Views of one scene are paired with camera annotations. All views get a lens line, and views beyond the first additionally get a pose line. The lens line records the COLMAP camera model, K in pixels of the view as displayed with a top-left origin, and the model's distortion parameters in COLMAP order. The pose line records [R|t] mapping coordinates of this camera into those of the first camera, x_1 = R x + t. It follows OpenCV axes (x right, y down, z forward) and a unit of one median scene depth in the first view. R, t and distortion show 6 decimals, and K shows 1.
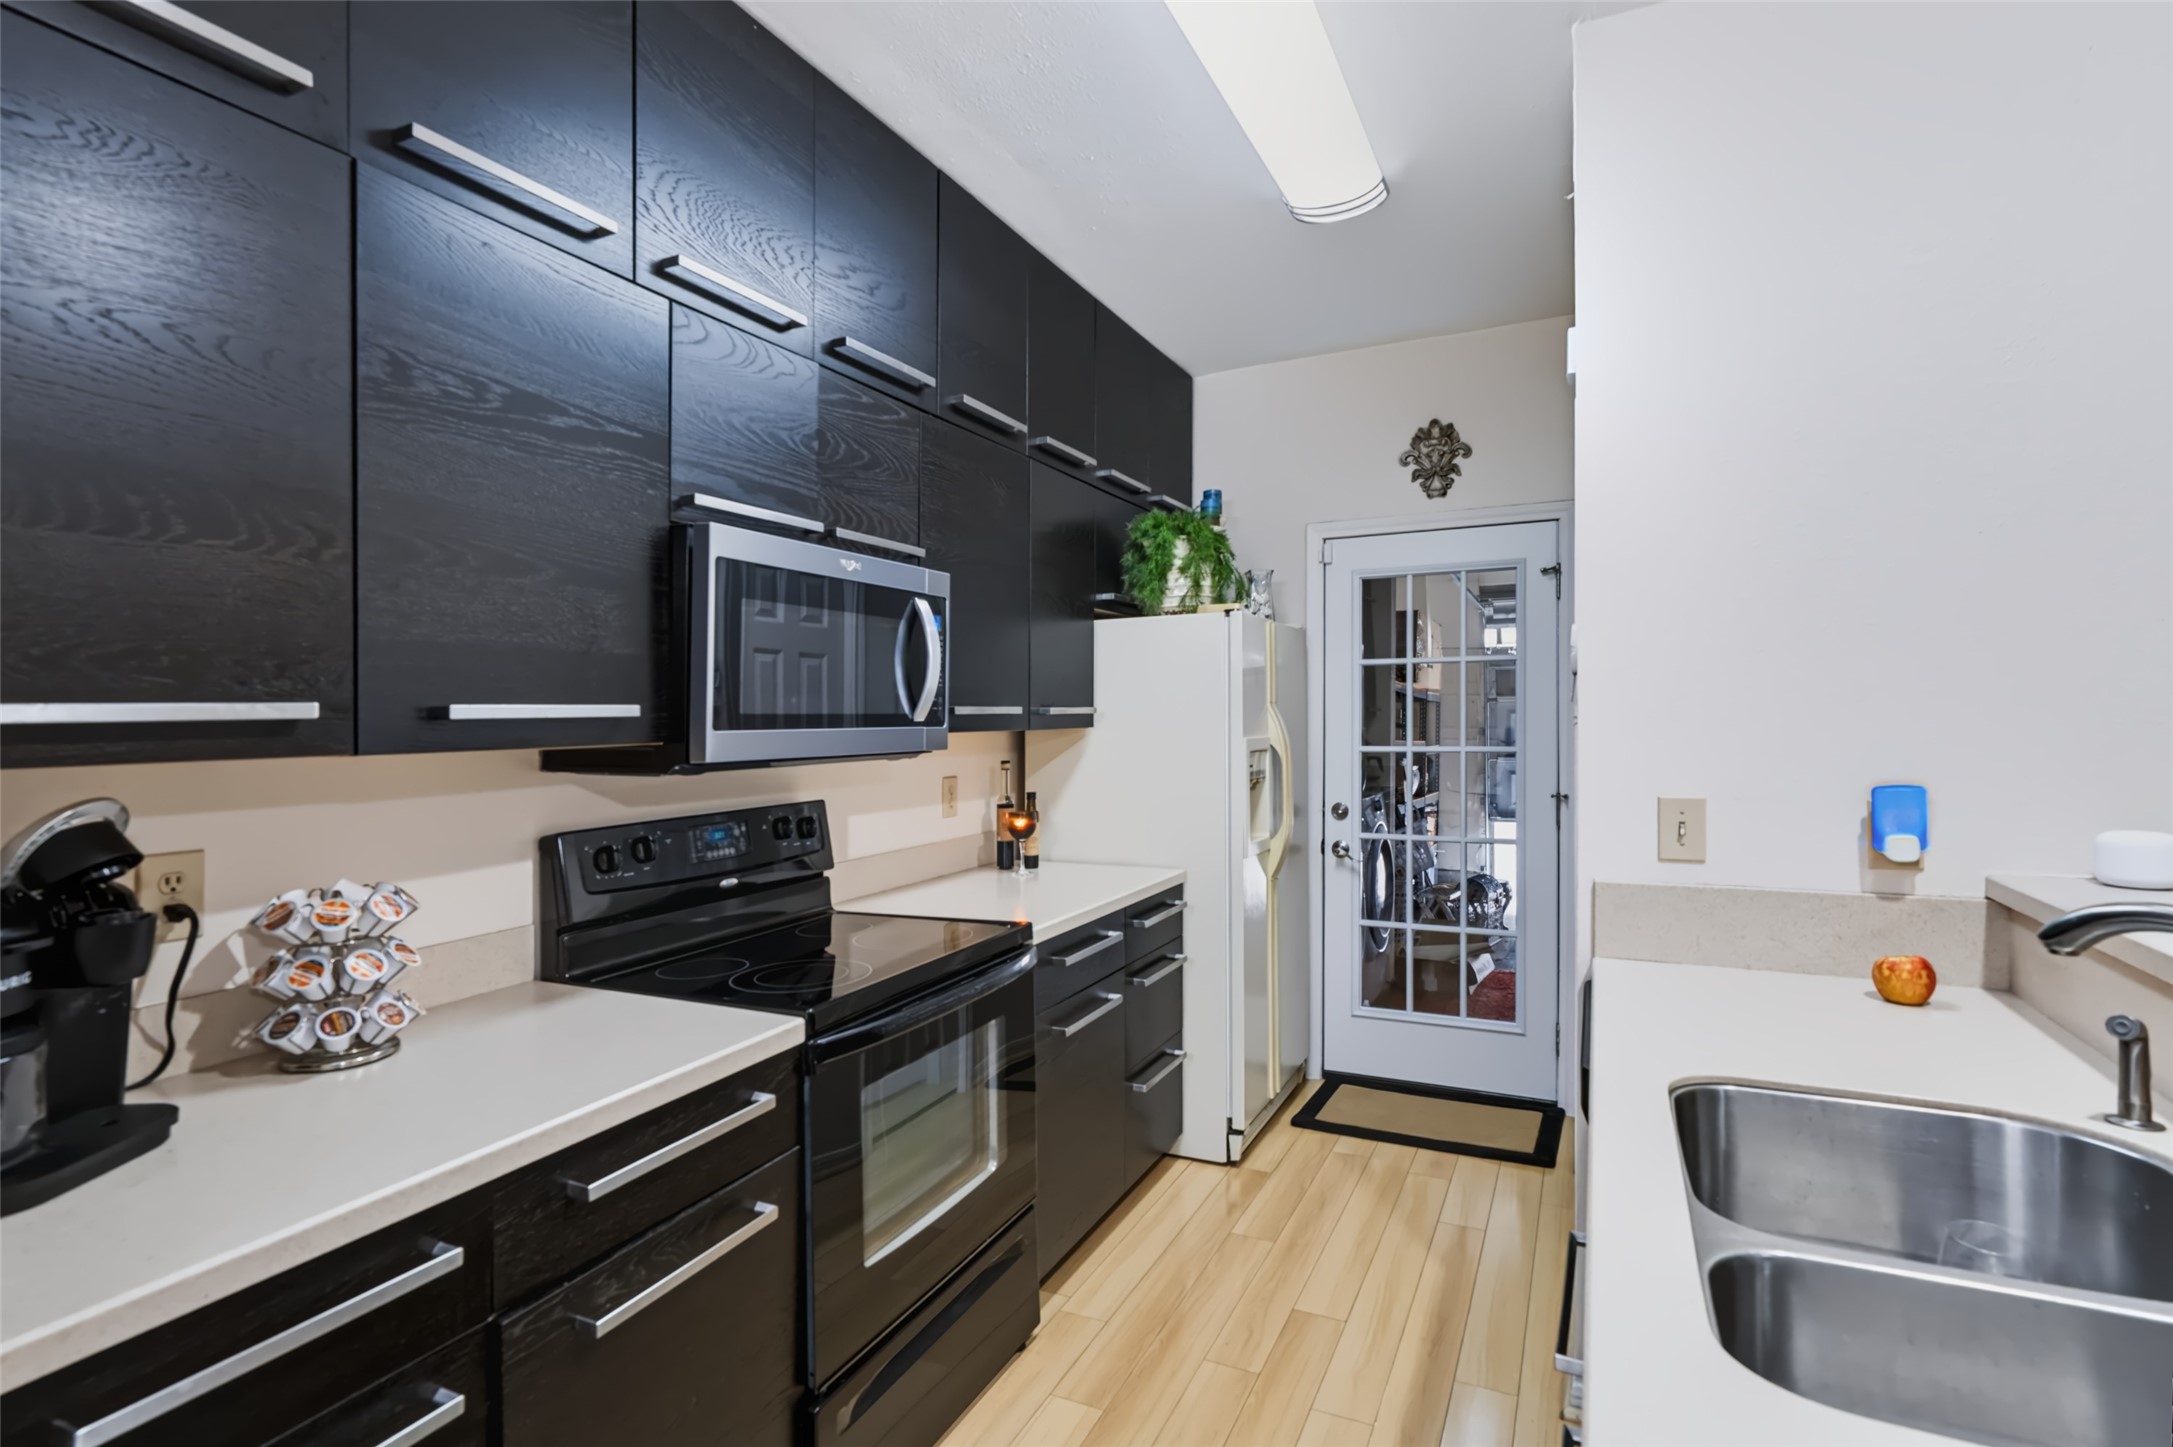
lens RADIAL K [[1087.4, 0, 1078.8], [0, 1087.4, 699.0], [0, 0, 1]] dist [0.019924, -0.000781]
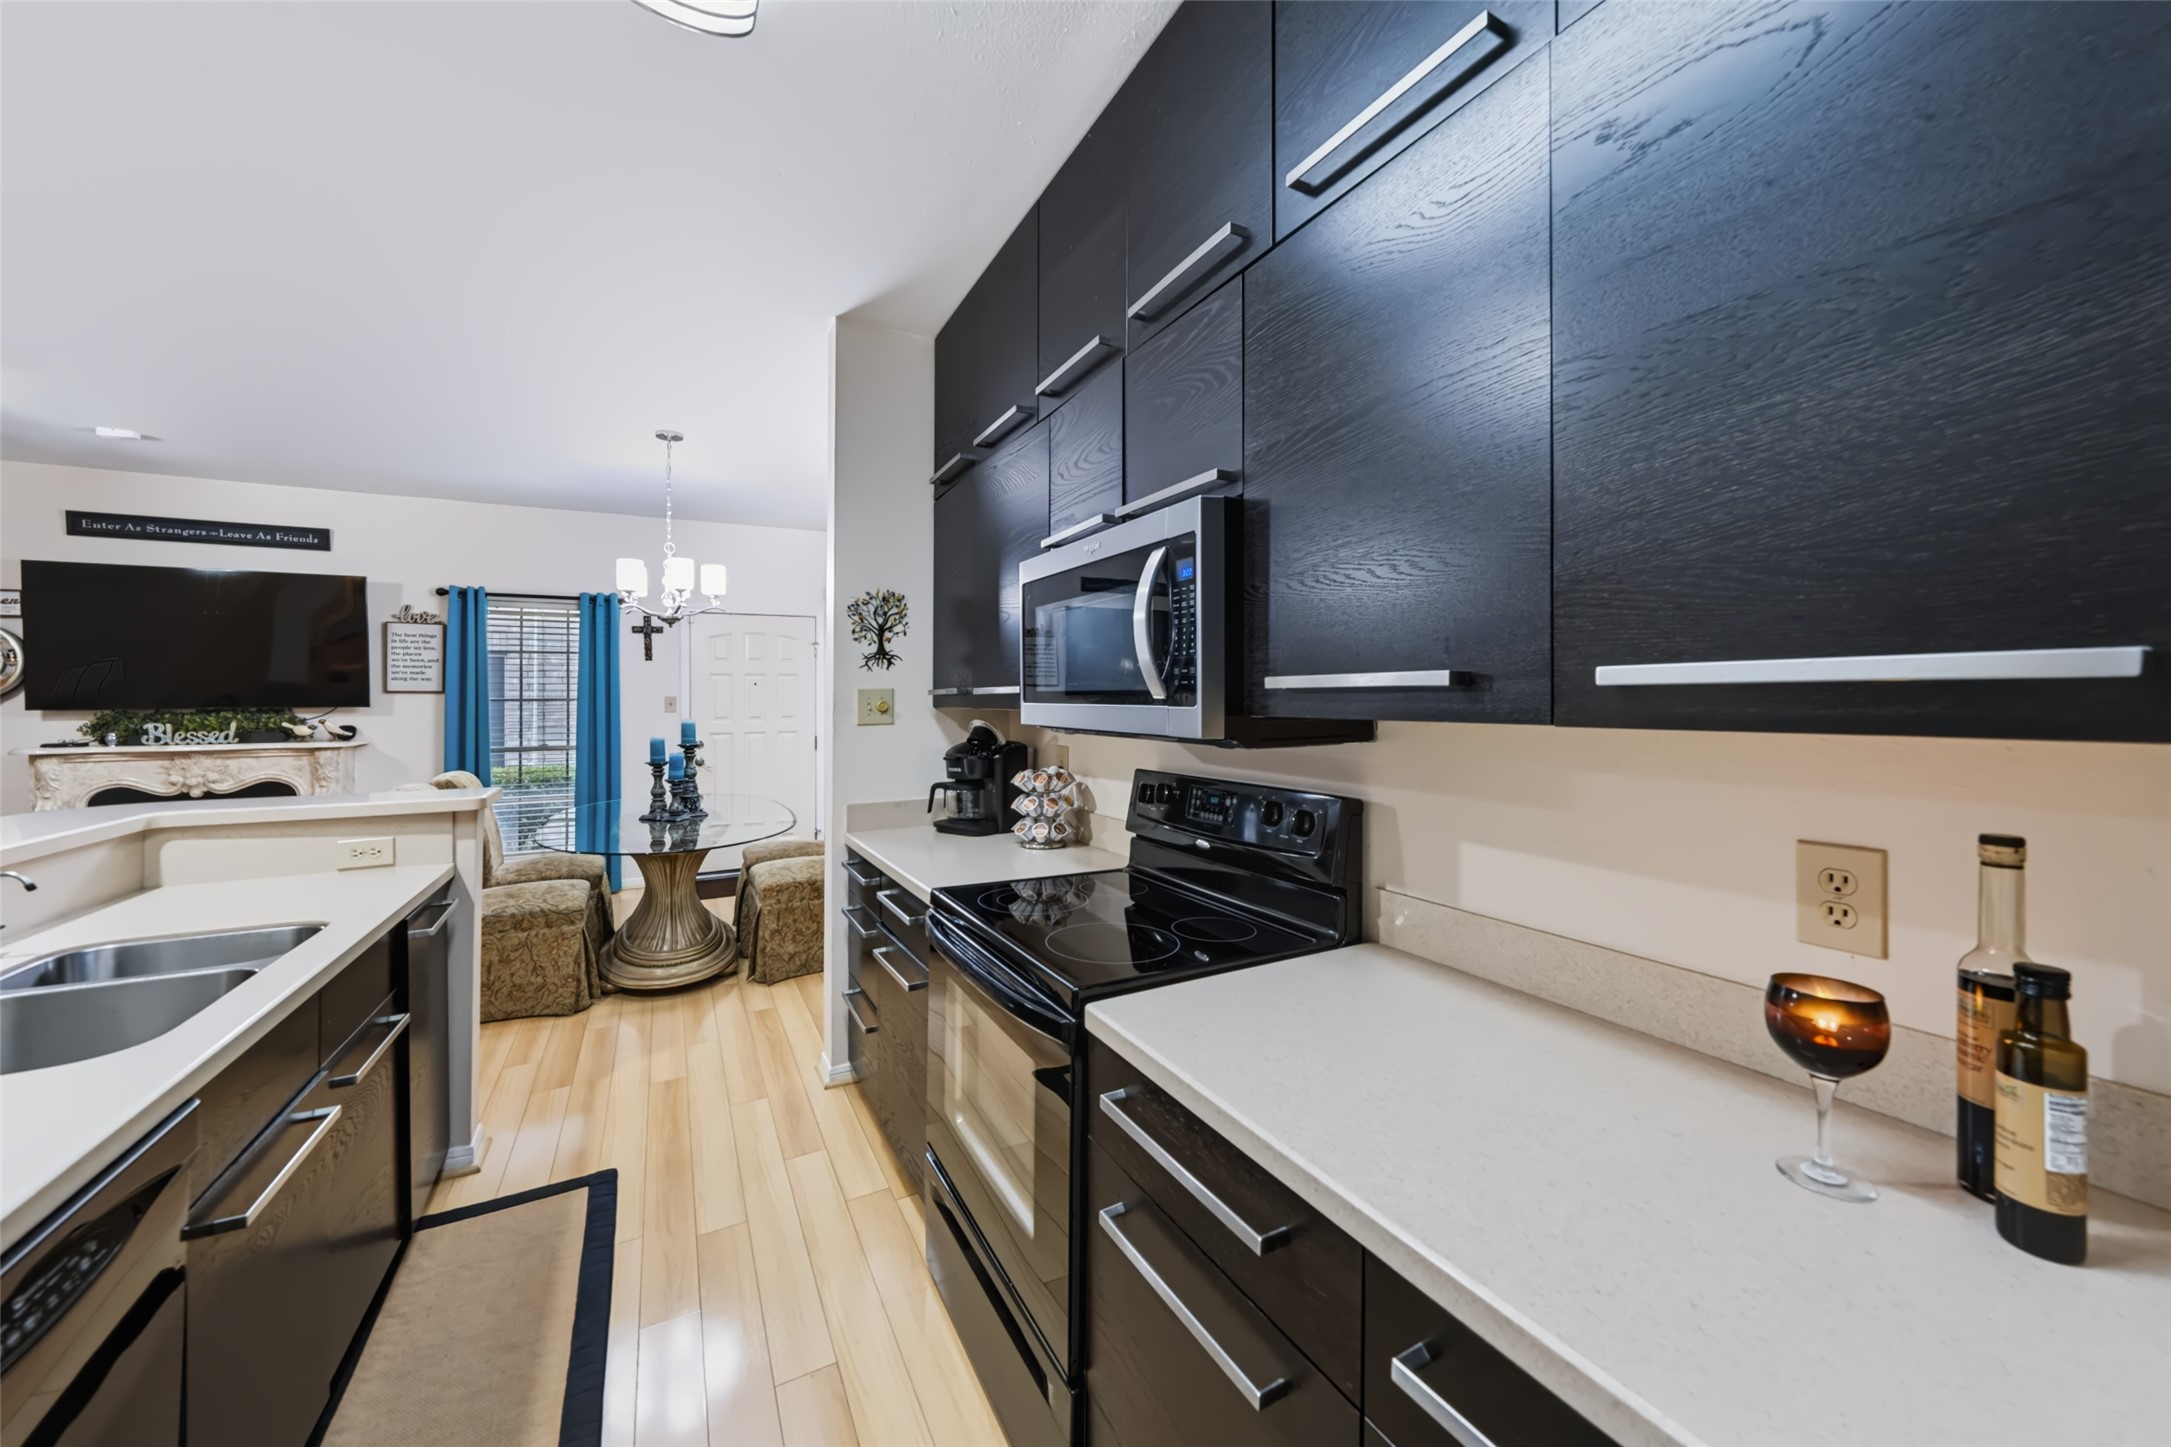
lens RADIAL K [[779.4, 0, 1079.4], [0, 779.4, 675.3], [0, 0, 1]] dist [0.000939, 0.000117]
pose [[-0.599080, -0.005505, -0.800670, 0.278356], [0.026913, 0.999273, -0.027008, 0.012847], [0.800237, -0.037729, -0.598496, 1.011010]]
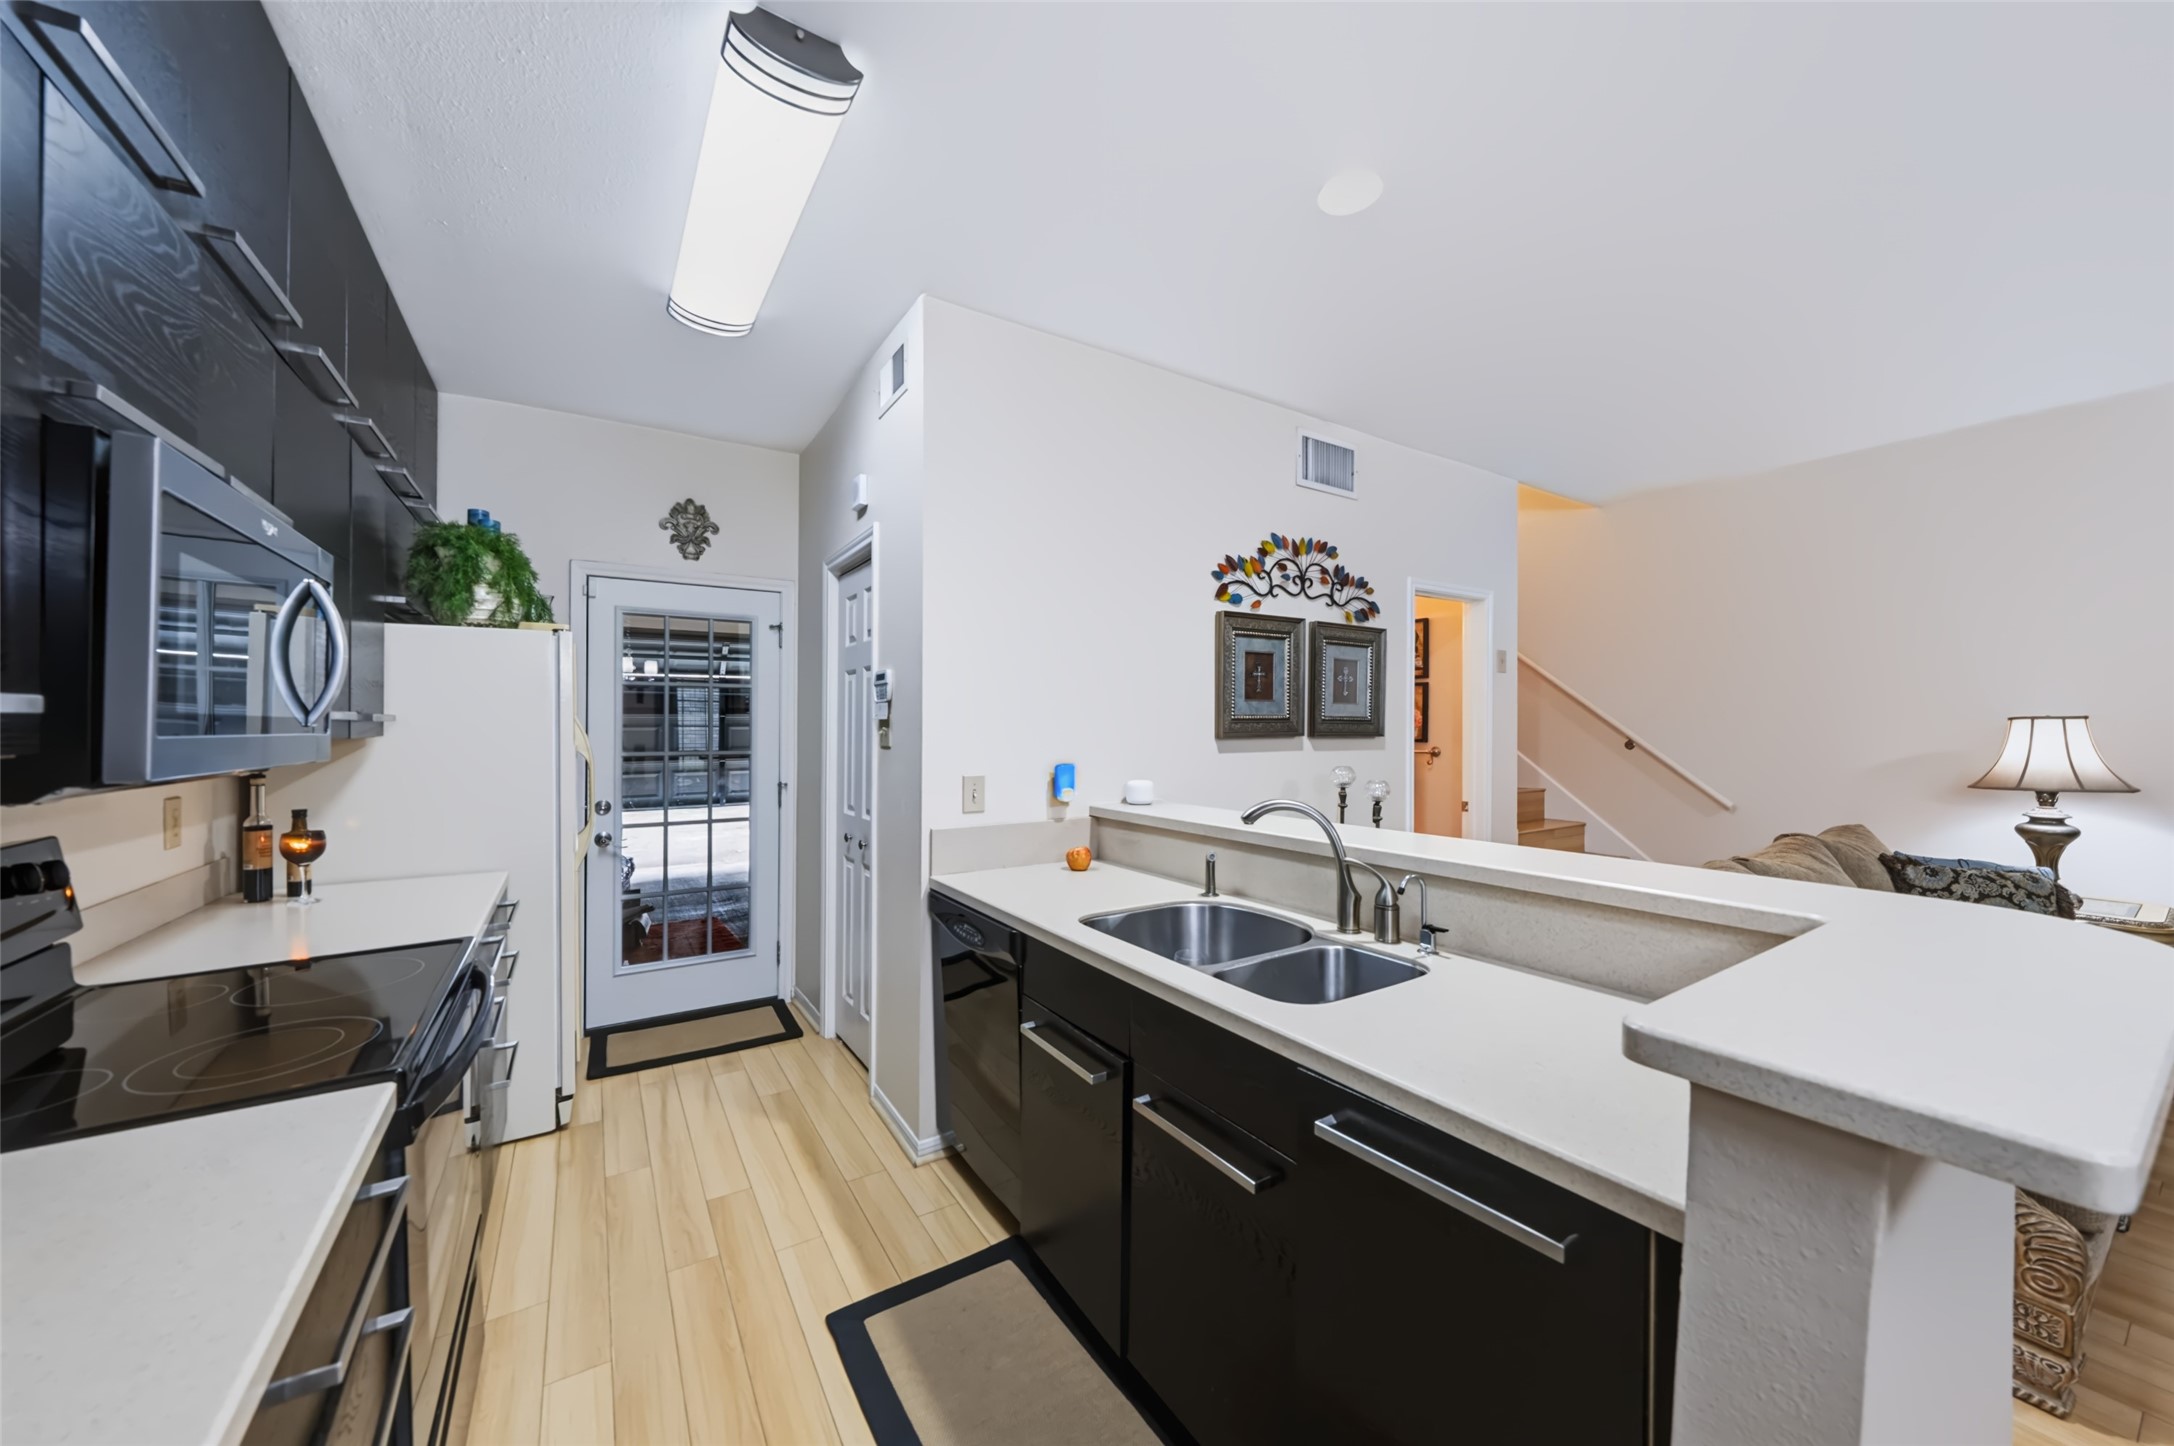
lens RADIAL K [[780.5, 0, 1089.9], [0, 780.5, 729.7], [0, 0, 1]] dist [0.000939, 0.000117]
pose [[0.522485, 0.007333, 0.852617, -0.259427], [-0.018937, 0.999816, 0.003006, 0.006755], [-0.852438, -0.017717, 0.522527, 0.130629]]
